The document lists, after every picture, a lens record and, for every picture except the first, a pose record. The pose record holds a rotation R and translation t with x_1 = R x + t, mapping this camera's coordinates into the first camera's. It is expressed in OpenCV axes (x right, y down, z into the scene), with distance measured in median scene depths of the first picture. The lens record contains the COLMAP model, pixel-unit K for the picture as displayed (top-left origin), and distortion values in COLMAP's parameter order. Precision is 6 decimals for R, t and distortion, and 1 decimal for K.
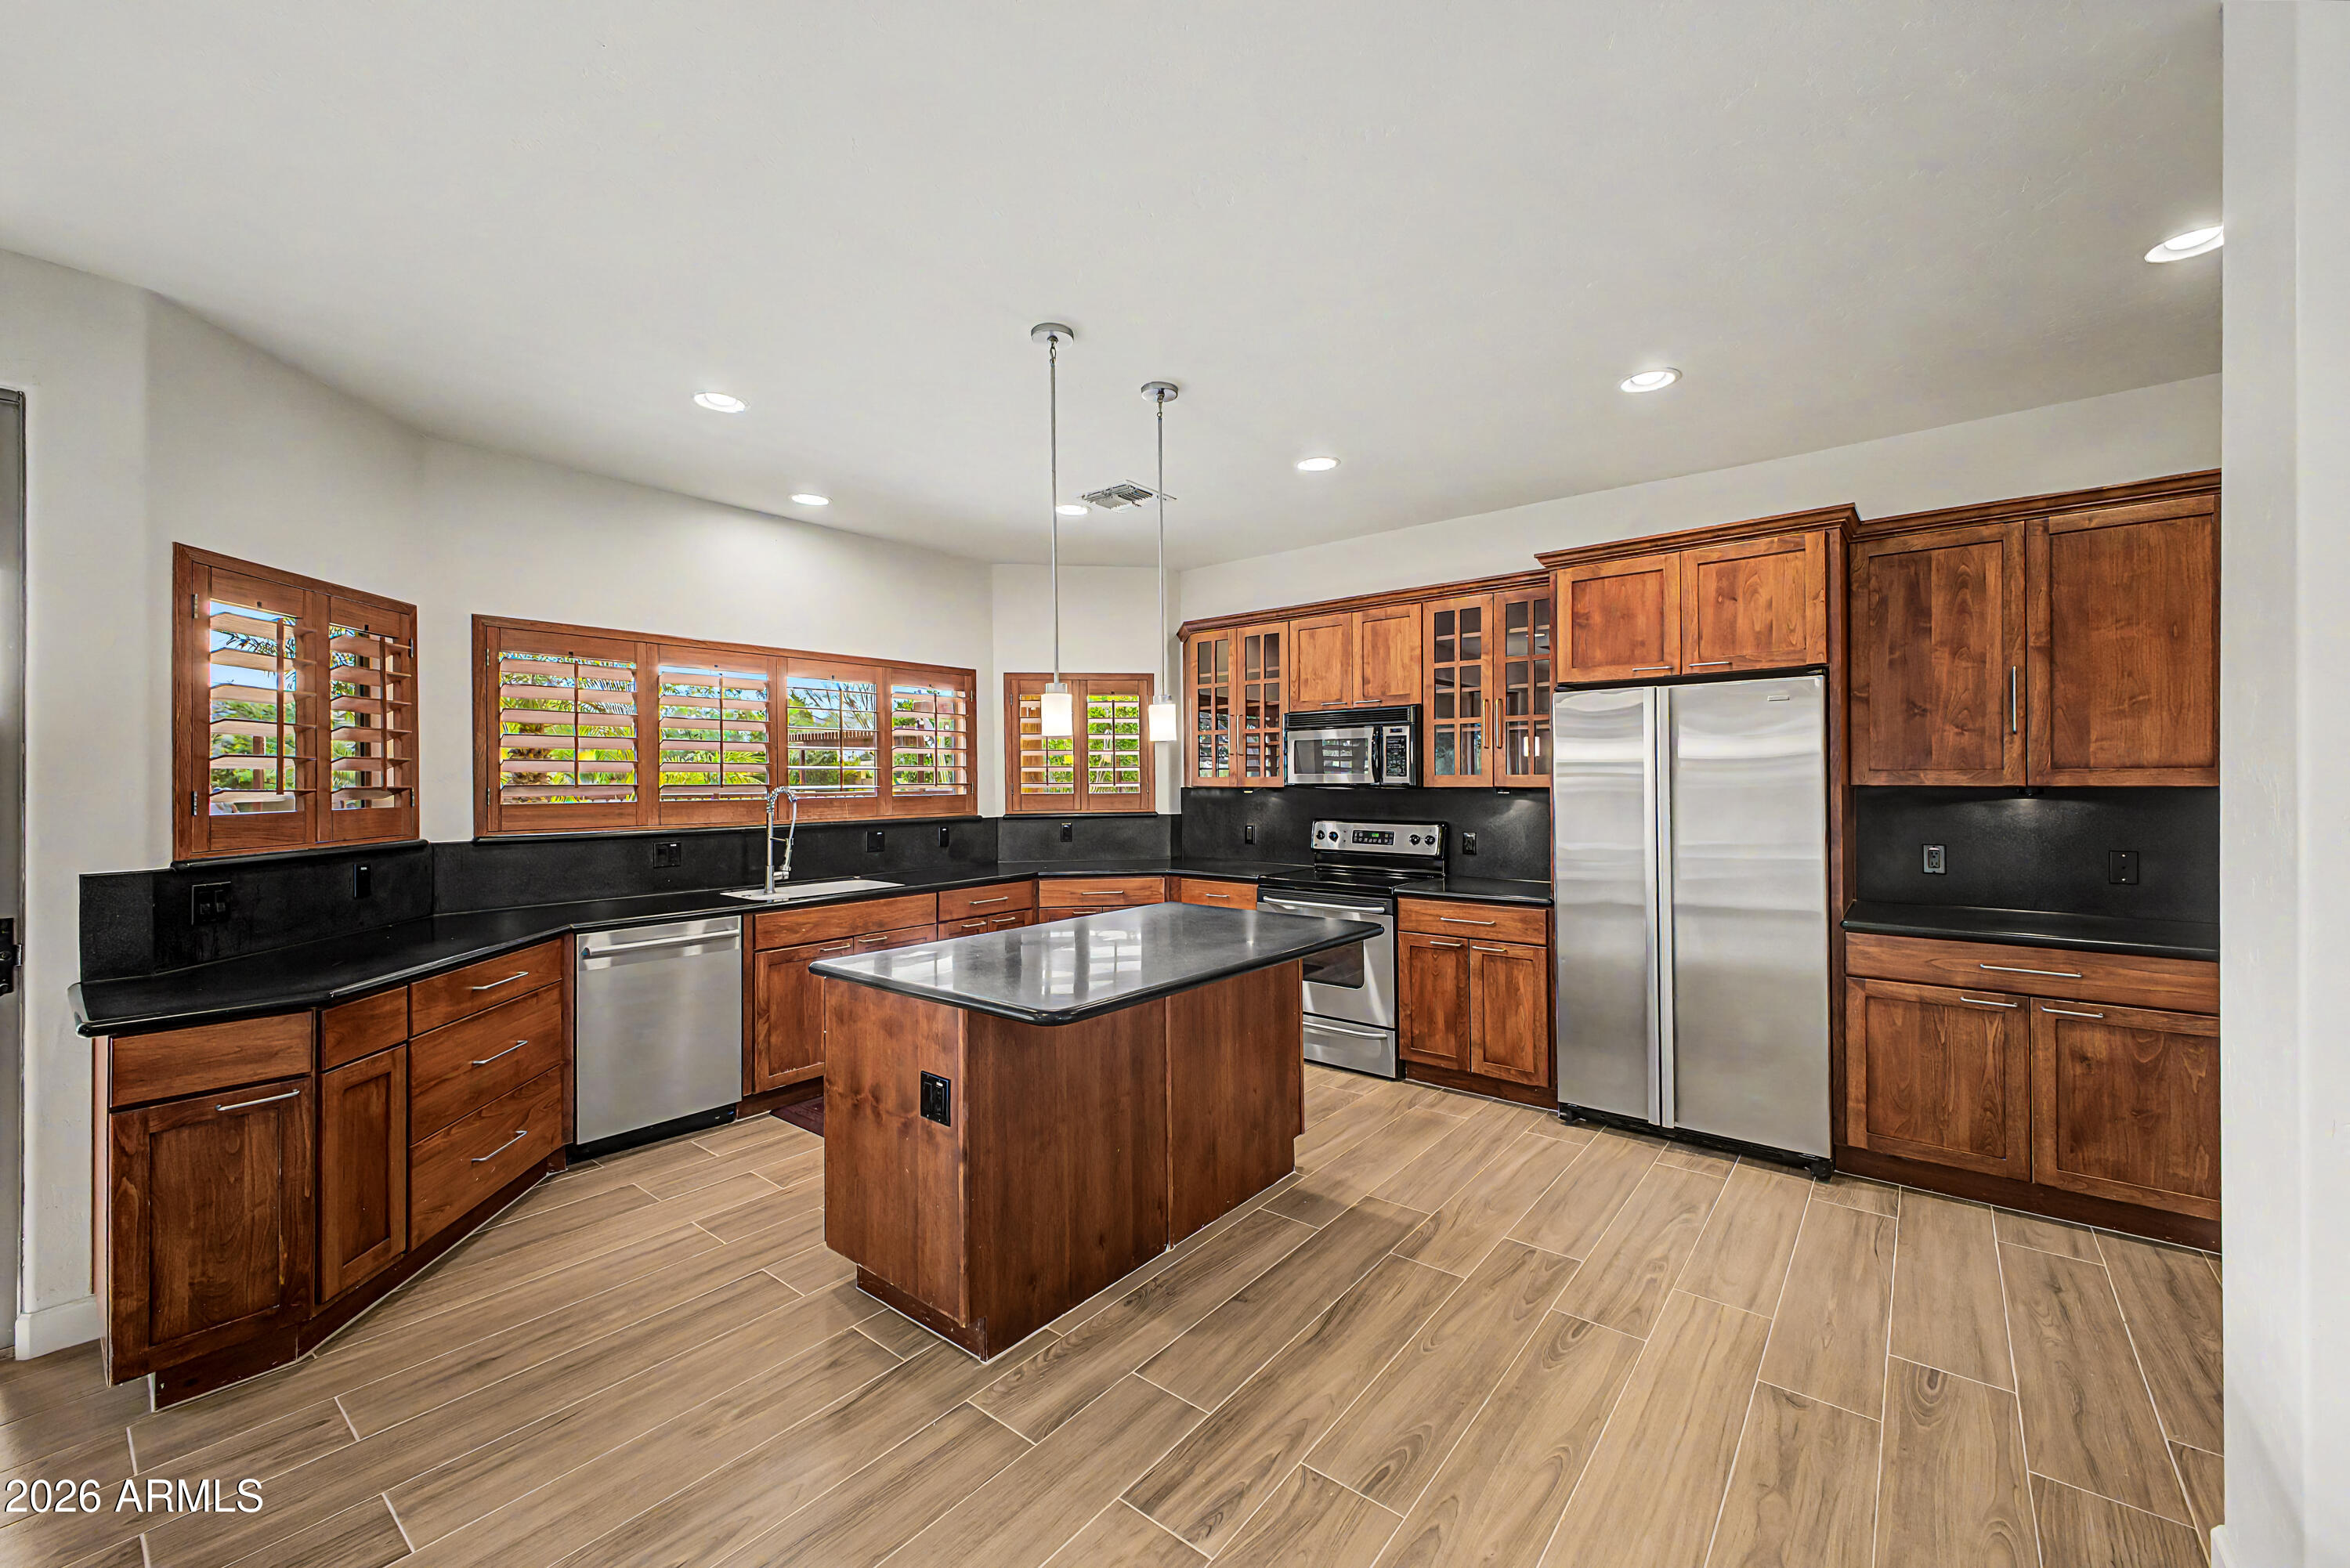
lens RADIAL K [[940.9, 0, 1174.8], [0, 940.9, 780.6], [0, 0, 1]] dist [0.009254, -0.000771]
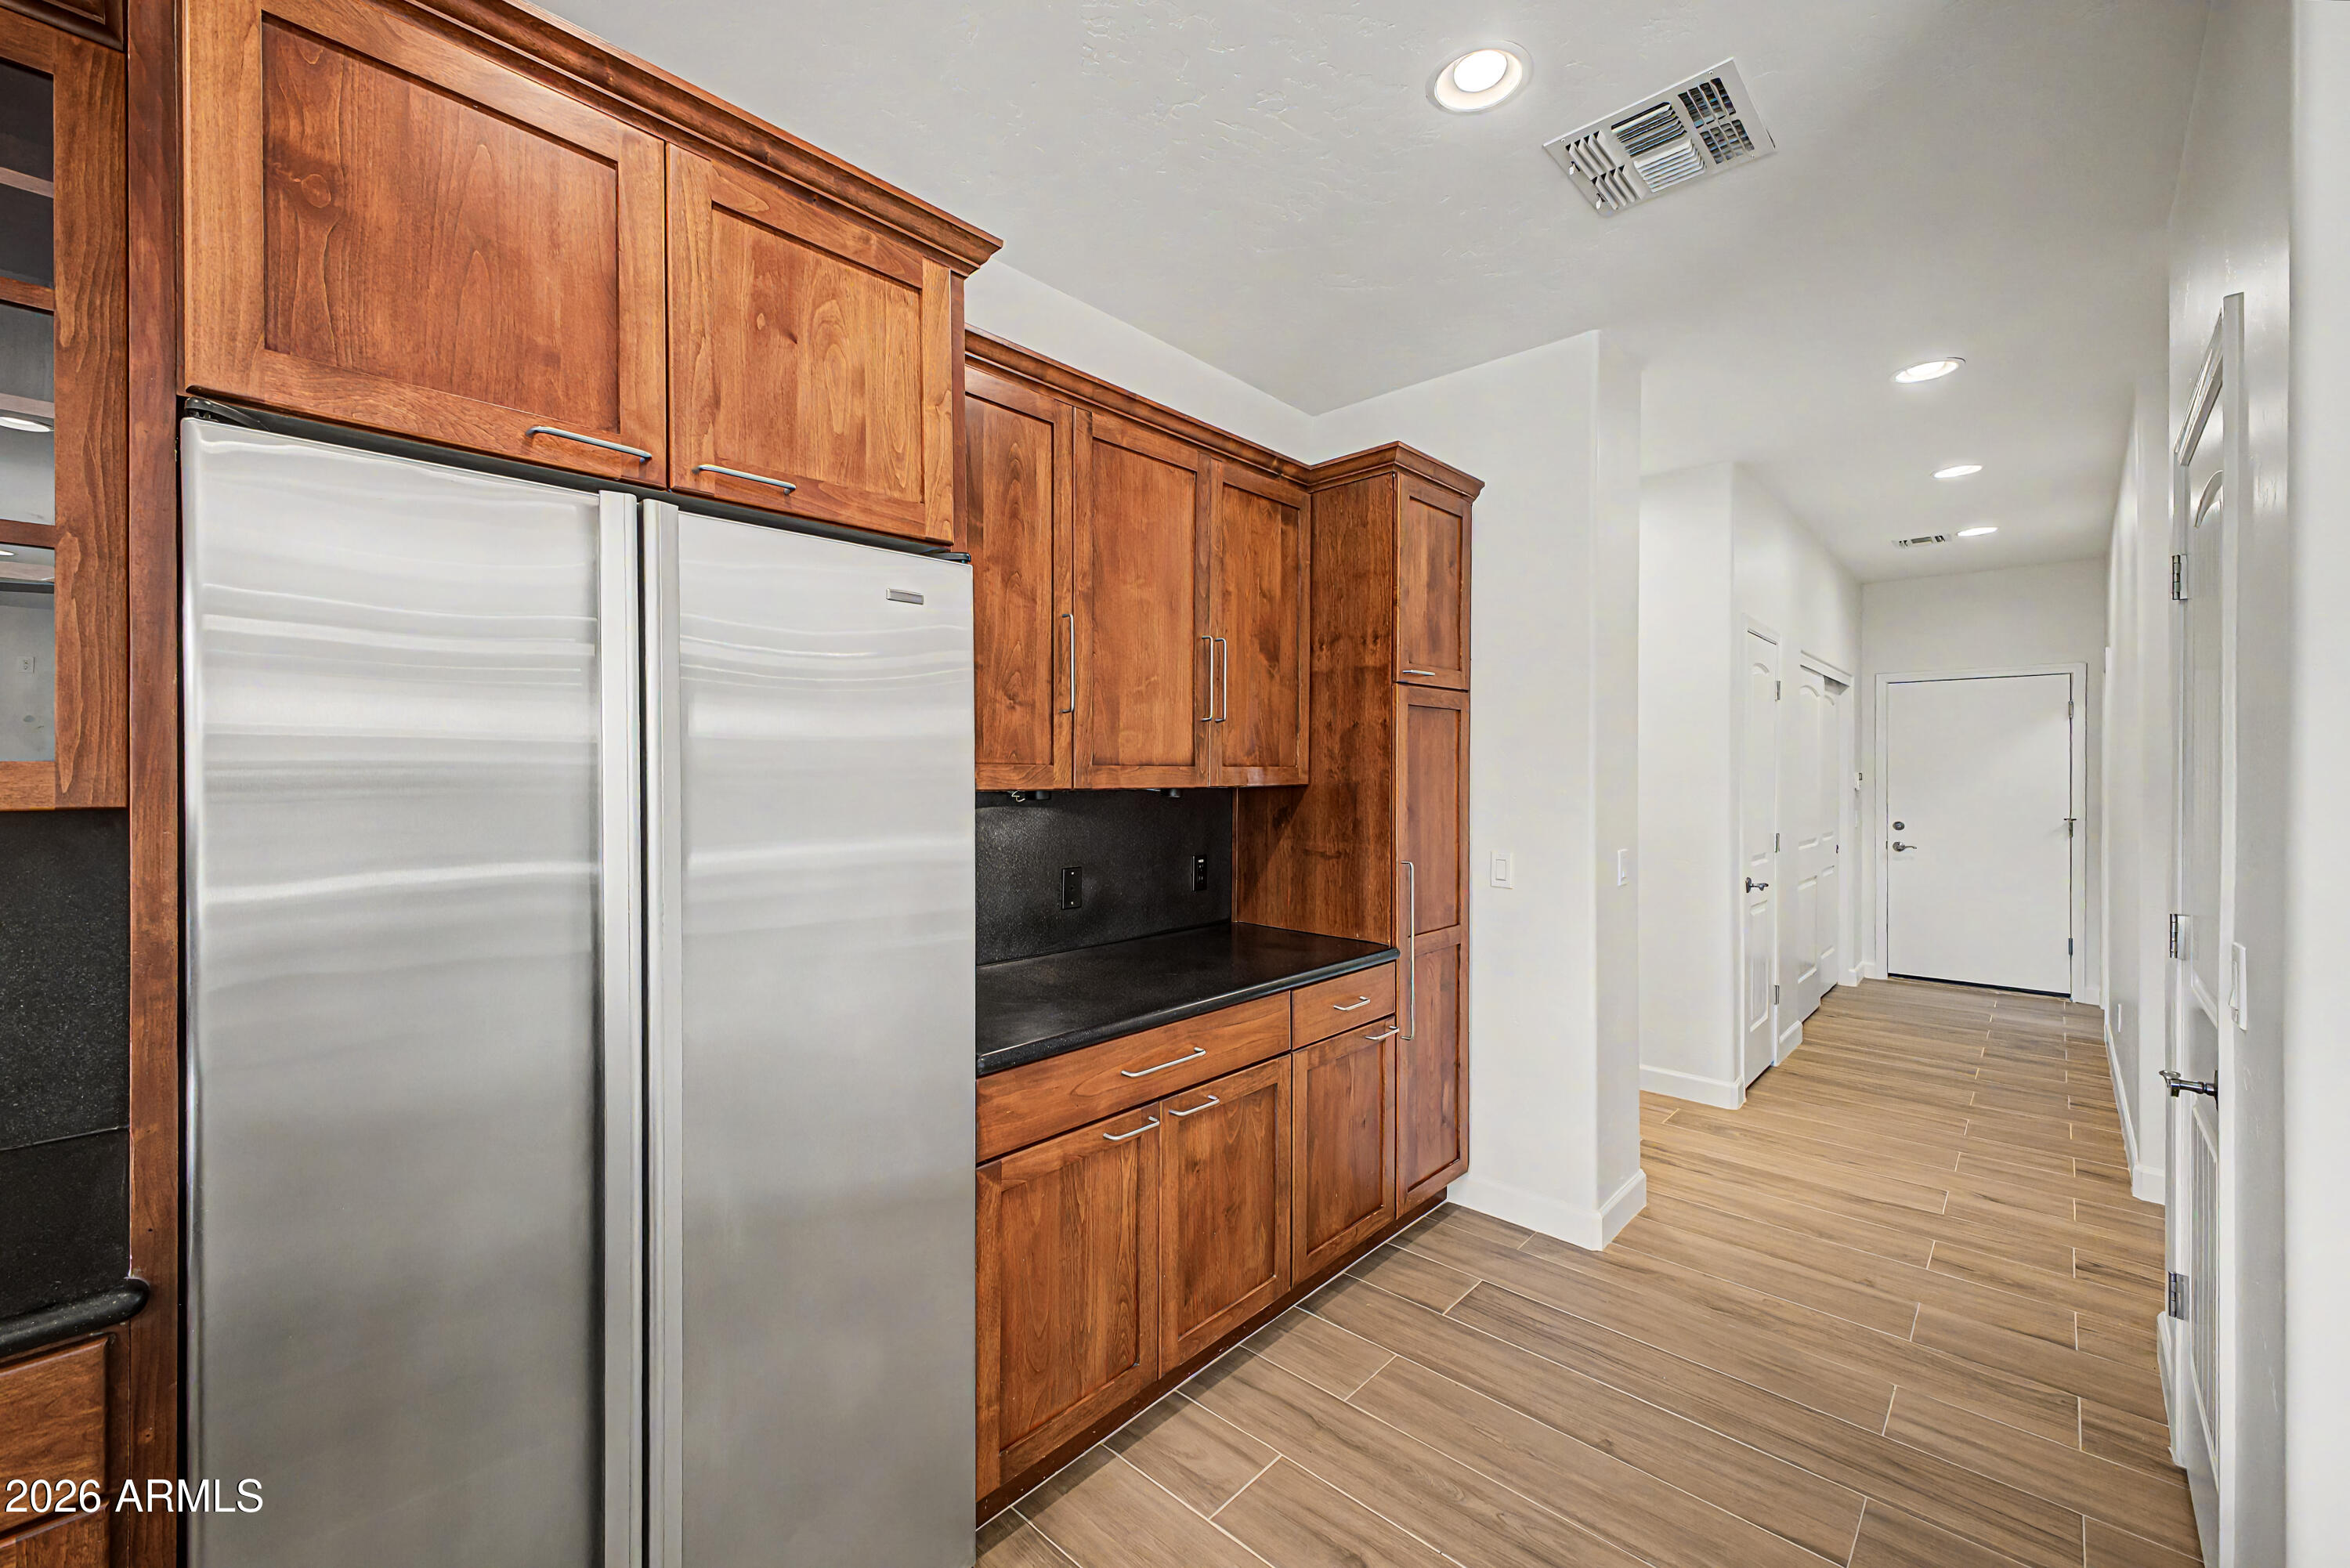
lens RADIAL K [[940.9, 0, 1182.3], [0, 940.9, 774.6], [0, 0, 1]] dist [0.009254, -0.000771]
pose [[0.074227, 0.006822, 0.997218, 0.156277], [-0.000466, 0.999977, -0.006806, -0.000311], [-0.997241, 0.000041, 0.074229, 0.626915]]
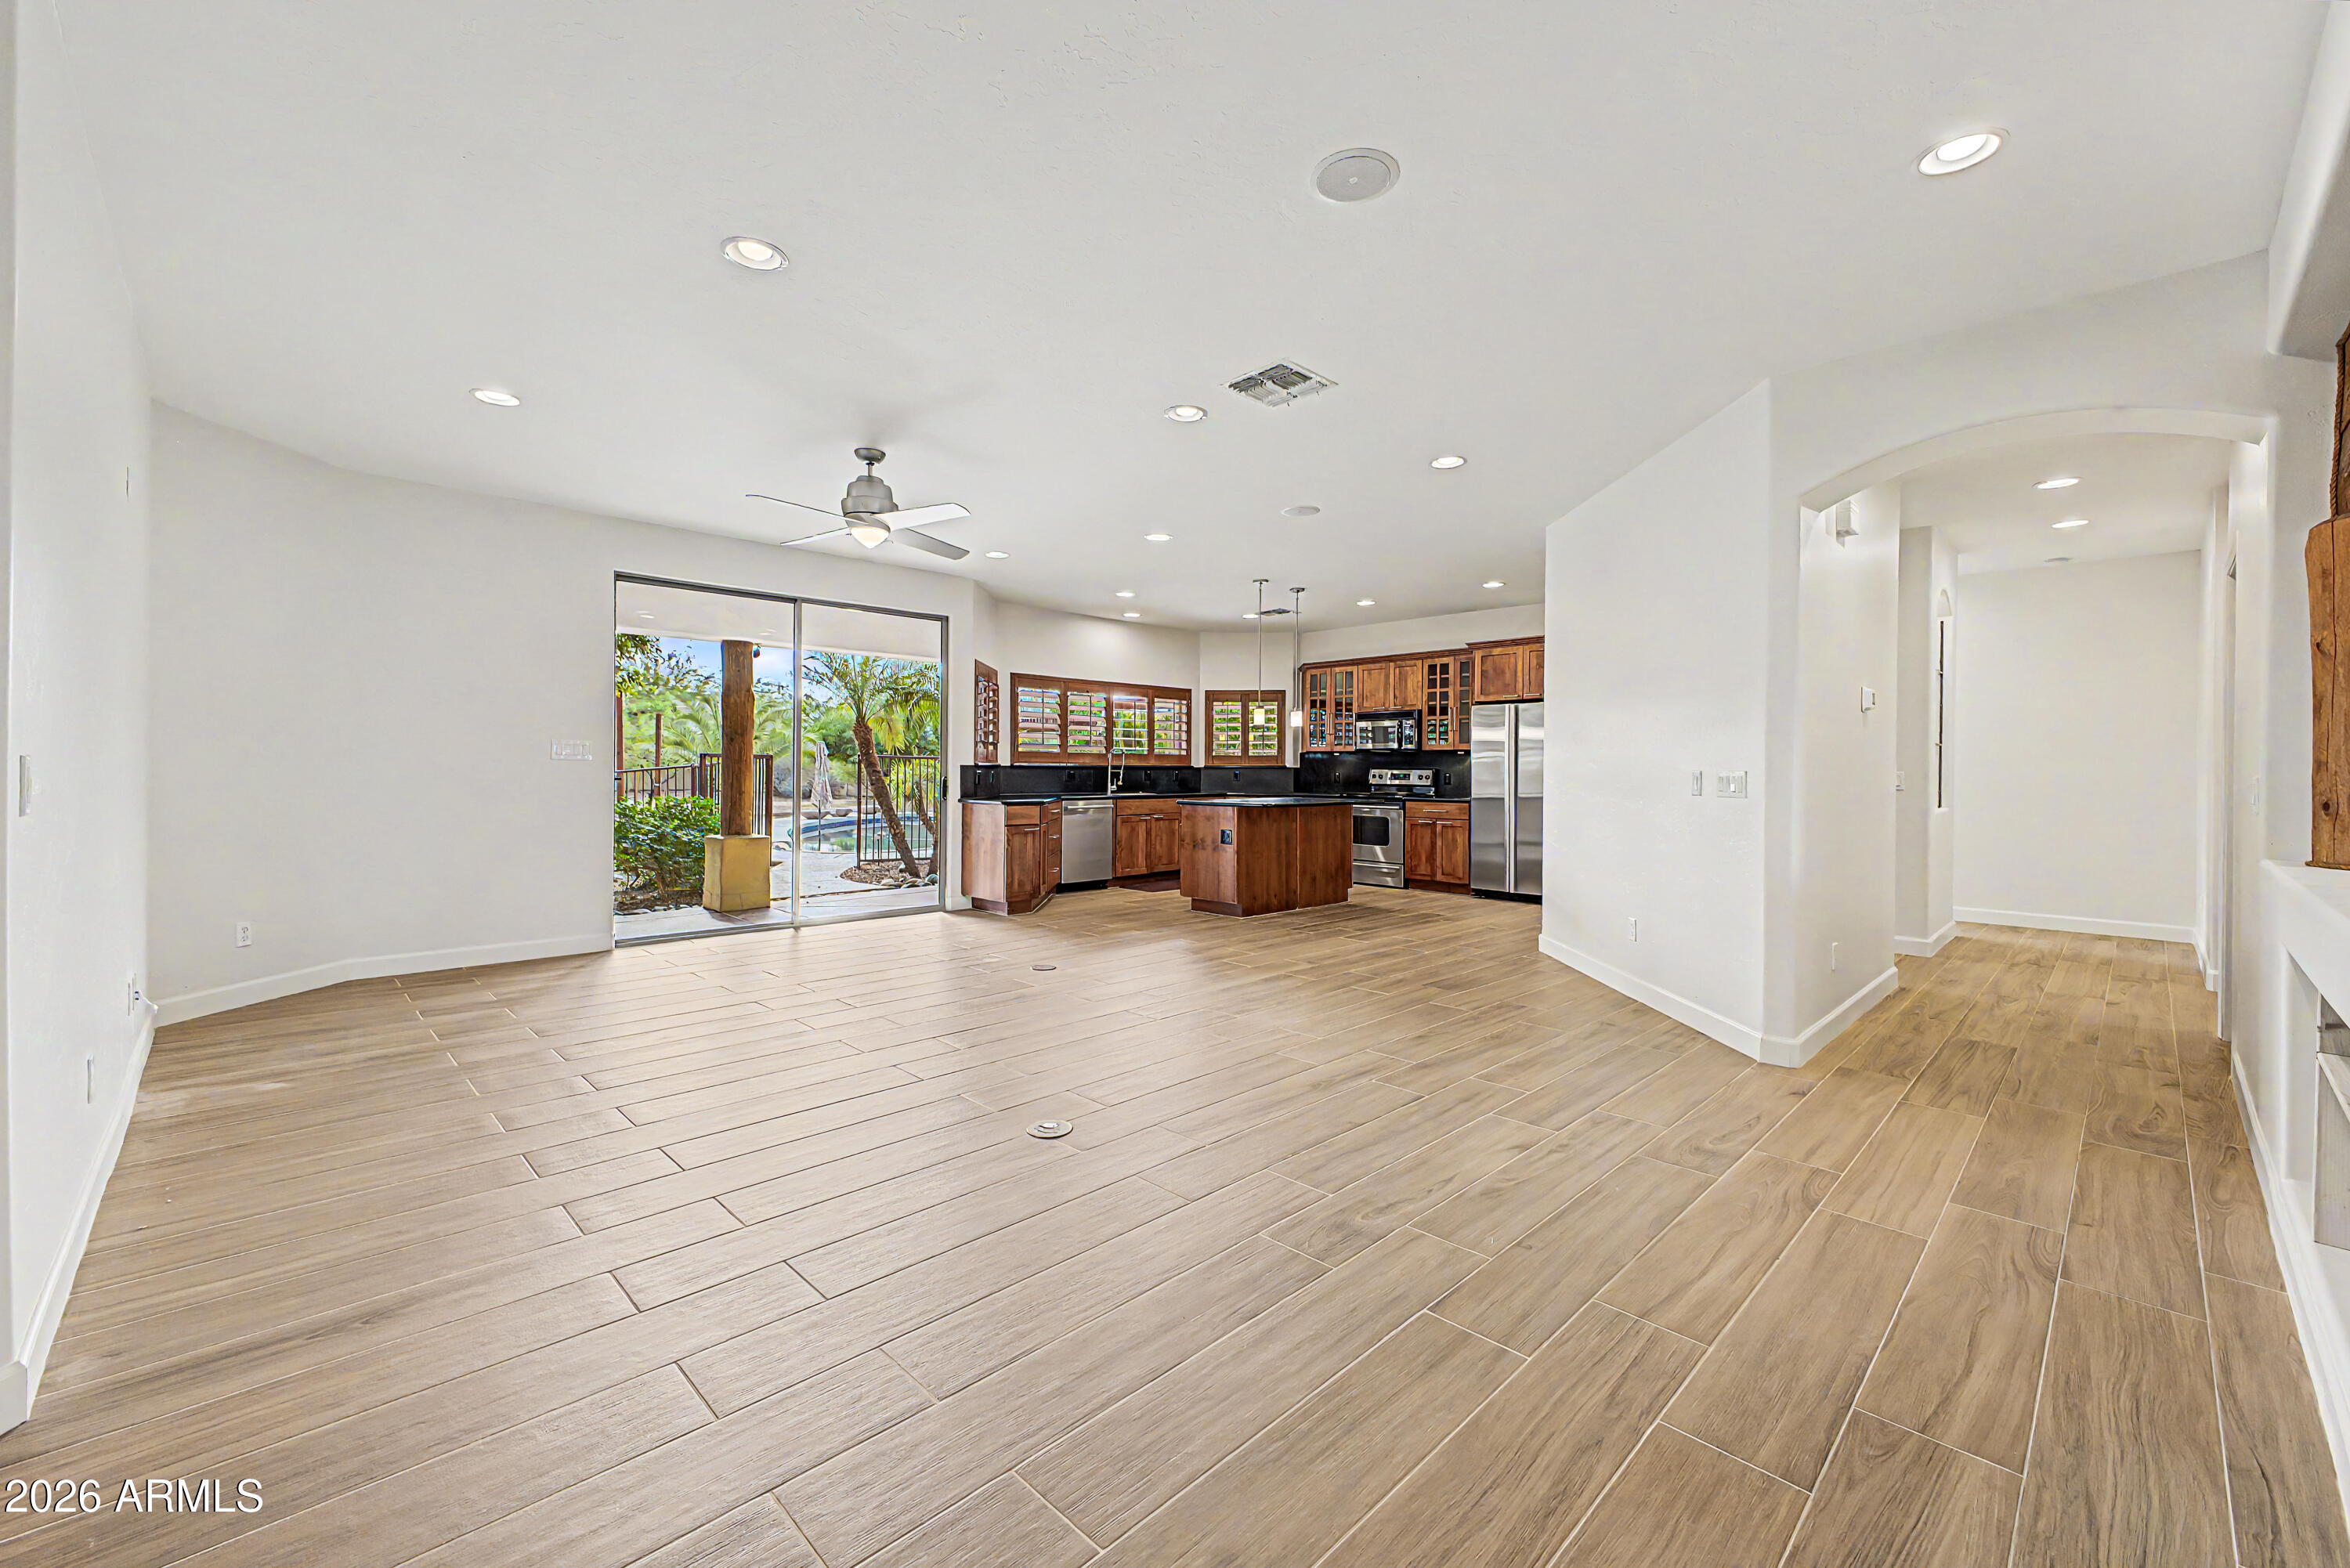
lens RADIAL K [[940.9, 0, 1164.2], [0, 940.9, 768.7], [0, 0, 1]] dist [0.009254, -0.000771]
pose [[0.991965, 0.011788, -0.125964, -0.032076], [-0.011963, 0.999928, -0.000630, 0.055819], [0.125947, 0.002131, 0.992035, -1.112375]]
